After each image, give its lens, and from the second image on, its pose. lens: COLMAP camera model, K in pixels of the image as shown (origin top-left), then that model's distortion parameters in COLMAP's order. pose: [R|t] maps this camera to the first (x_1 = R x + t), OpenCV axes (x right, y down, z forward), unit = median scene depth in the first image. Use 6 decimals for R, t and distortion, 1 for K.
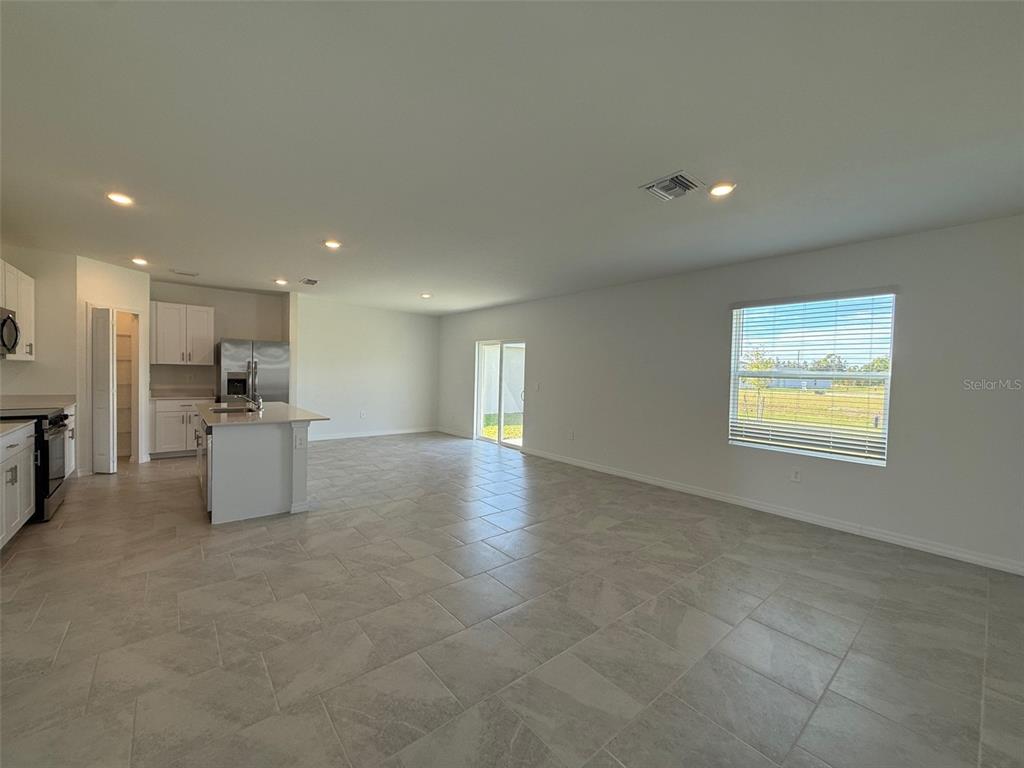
lens RADIAL K [[407.2, 0, 507.7], [0, 407.2, 384.6], [0, 0, 1]] dist [-0.000501, -0.000173]
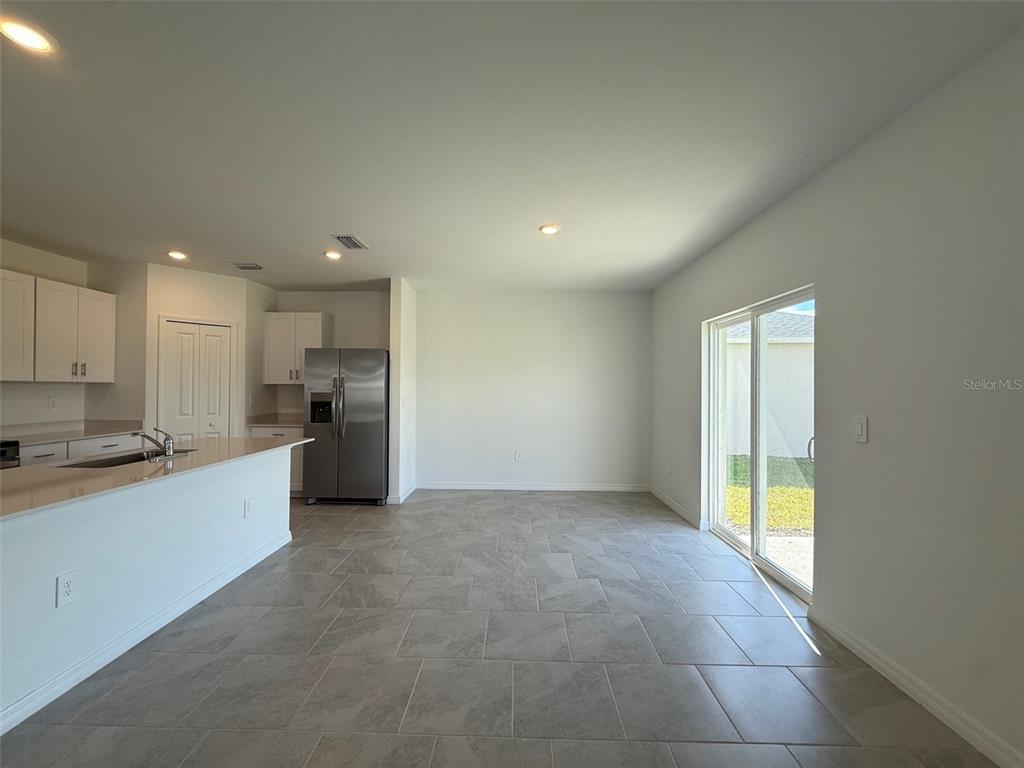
lens RADIAL K [[407.2, 0, 507.7], [0, 407.2, 384.6], [0, 0, 1]] dist [-0.000501, -0.000173]
pose [[0.755100, -0.023828, -0.655177, 0.087521], [-0.007372, 0.998968, -0.044828, -0.015449], [0.655568, 0.038680, 0.754145, 0.711860]]
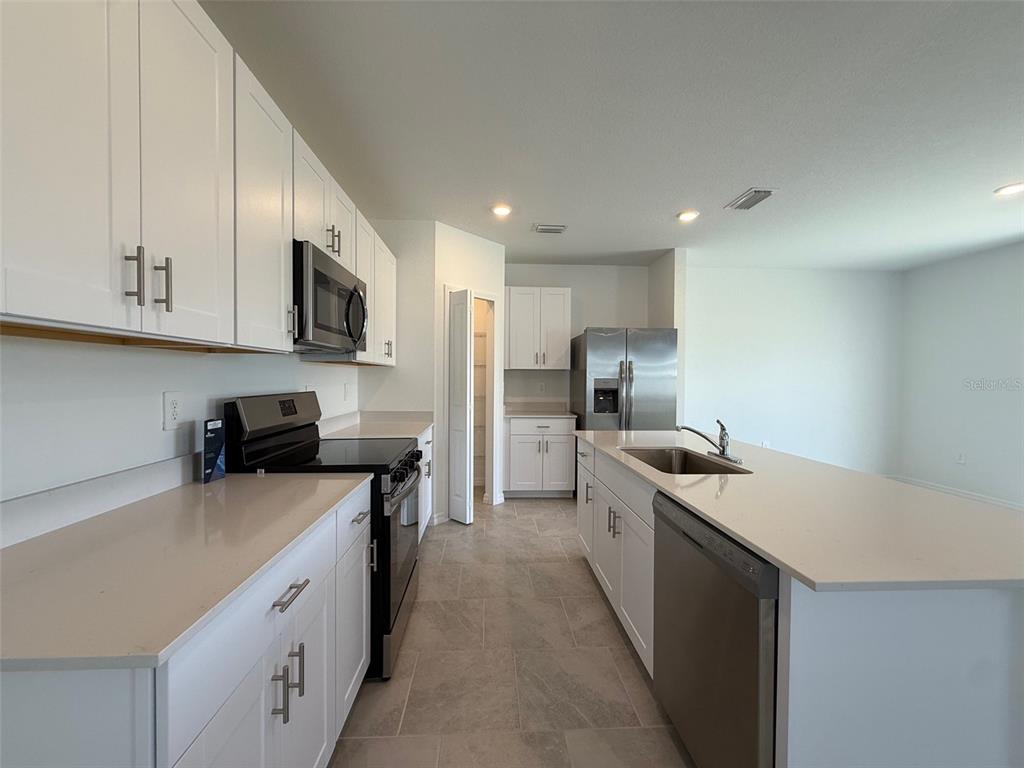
lens RADIAL K [[407.2, 0, 507.7], [0, 407.2, 384.6], [0, 0, 1]] dist [-0.000501, -0.000173]
pose [[0.800694, -0.009693, -0.598995, -0.432133], [-0.003637, 0.999772, -0.021040, -0.006917], [0.599062, 0.019025, 0.800477, 0.413600]]
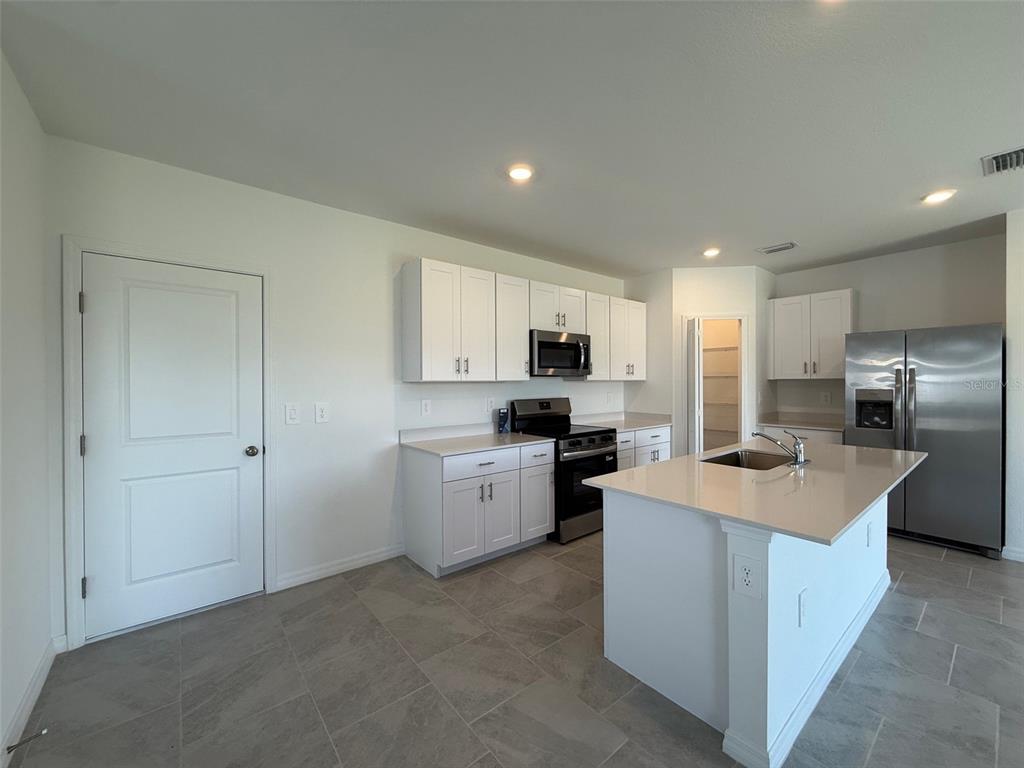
lens RADIAL K [[407.2, 0, 507.7], [0, 407.2, 384.6], [0, 0, 1]] dist [-0.000501, -0.000173]
pose [[-0.012846, -0.017942, -0.999756, -0.087279], [-0.022457, 0.999592, -0.017651, -0.016448], [0.999665, 0.022225, -0.013244, 0.525709]]
